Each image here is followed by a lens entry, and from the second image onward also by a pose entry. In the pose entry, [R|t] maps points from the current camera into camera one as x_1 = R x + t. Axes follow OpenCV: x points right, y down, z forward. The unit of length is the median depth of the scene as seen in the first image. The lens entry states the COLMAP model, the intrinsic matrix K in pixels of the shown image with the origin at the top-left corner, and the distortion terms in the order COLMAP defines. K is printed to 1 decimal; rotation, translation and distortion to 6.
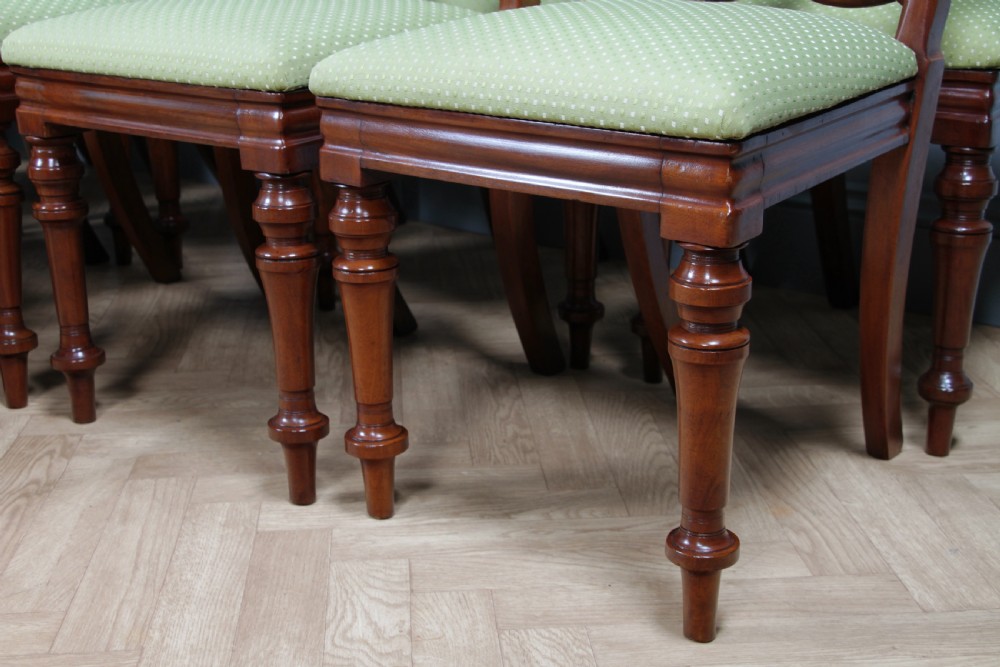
lens RADIAL K [[1426.8, 0, 500.0], [0, 1426.8, 333.5], [0, 0, 1]] dist [-0.004521, 0.430196]
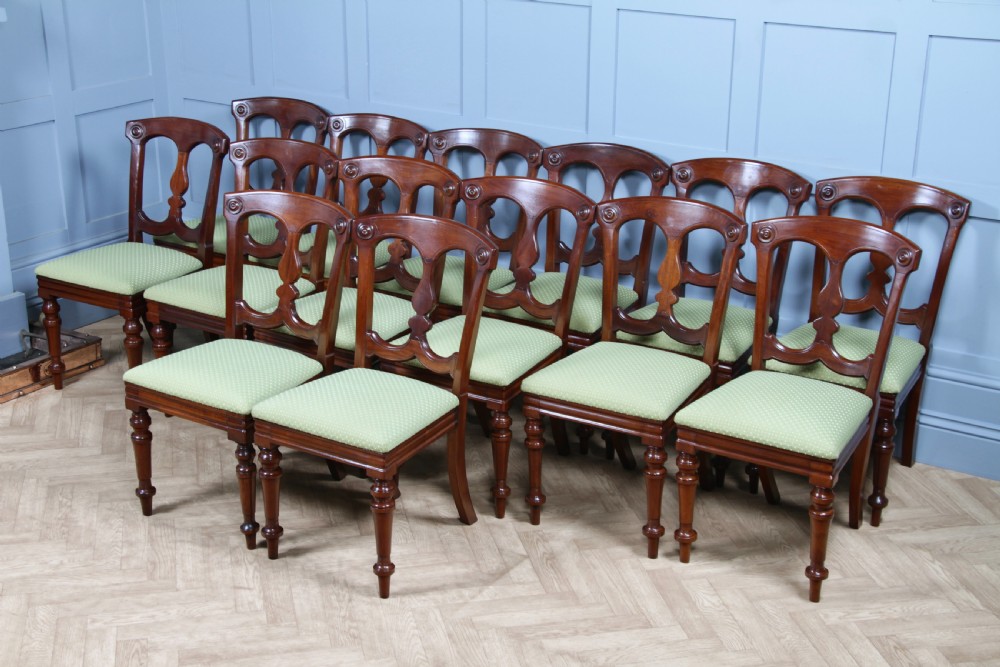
lens RADIAL K [[1537.3, 0, 500.0], [0, 1537.3, 333.5], [0, 0, 1]] dist [0.031802, 0.735569]
pose [[0.991079, -0.031462, 0.129510, -0.825925], [0.025603, 0.998583, 0.046657, -0.470269], [-0.130794, -0.042925, 0.990480, -1.923160]]
